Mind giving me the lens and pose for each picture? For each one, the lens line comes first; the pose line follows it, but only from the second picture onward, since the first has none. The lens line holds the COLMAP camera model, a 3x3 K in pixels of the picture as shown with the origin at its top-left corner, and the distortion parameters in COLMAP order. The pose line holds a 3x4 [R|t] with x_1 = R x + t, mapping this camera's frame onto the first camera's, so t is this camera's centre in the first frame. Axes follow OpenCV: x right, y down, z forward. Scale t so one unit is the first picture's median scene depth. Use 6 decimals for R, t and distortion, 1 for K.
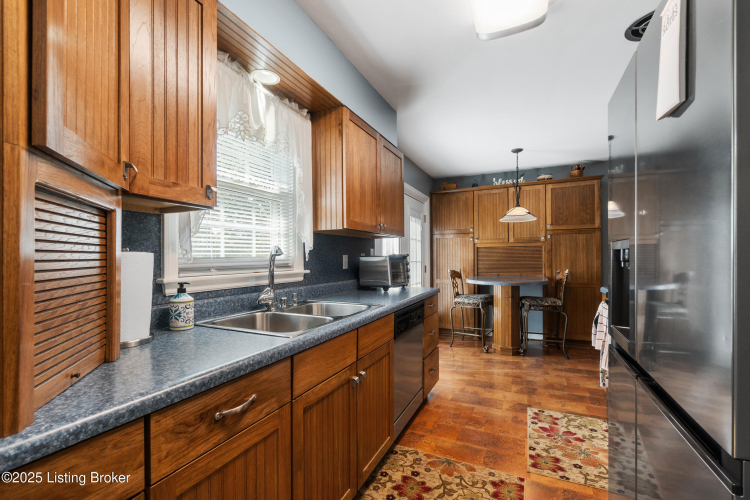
lens RADIAL K [[332.6, 0, 371.8], [0, 332.6, 255.7], [0, 0, 1]] dist [-0.003645, -0.001791]
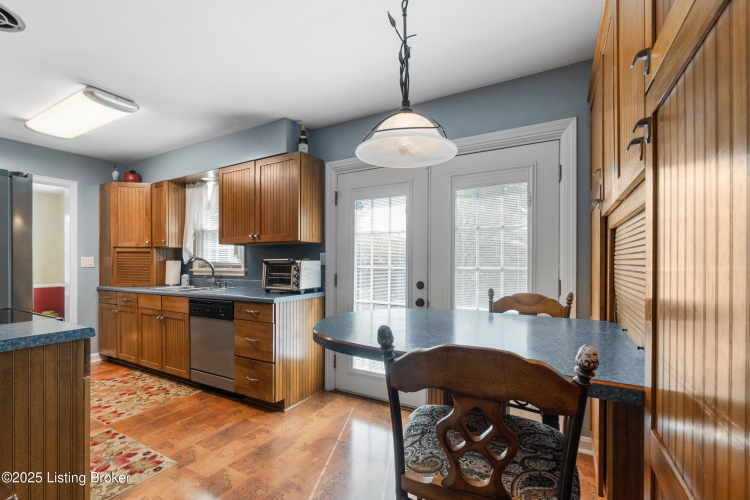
lens RADIAL K [[332.6, 0, 369.2], [0, 332.6, 261.7], [0, 0, 1]] dist [-0.003645, -0.001791]
pose [[-0.086703, 0.009302, -0.996191, 1.647738], [0.018624, 0.999797, 0.007715, 0.003477], [0.996060, -0.017884, -0.086858, 2.108425]]
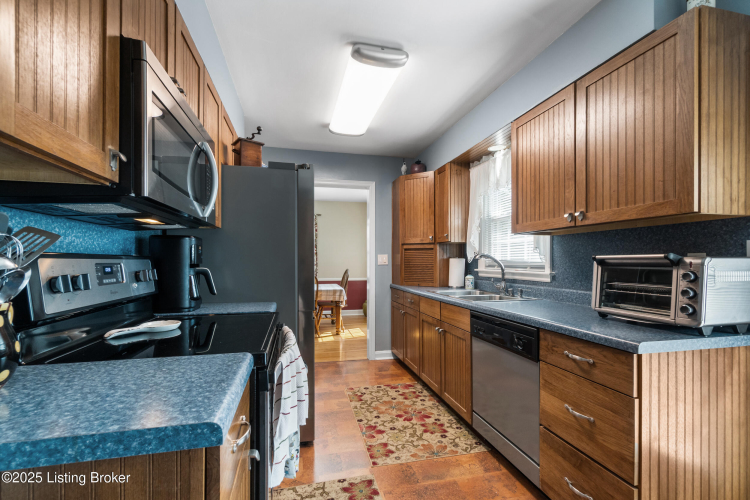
lens RADIAL K [[332.6, 0, 374.9], [0, 332.6, 256.5], [0, 0, 1]] dist [-0.003645, -0.001791]
pose [[-0.777583, 0.000826, -0.628780, 1.083321], [0.014760, 0.999748, -0.016939, 0.002950], [0.628607, -0.022452, -0.777399, 1.774329]]
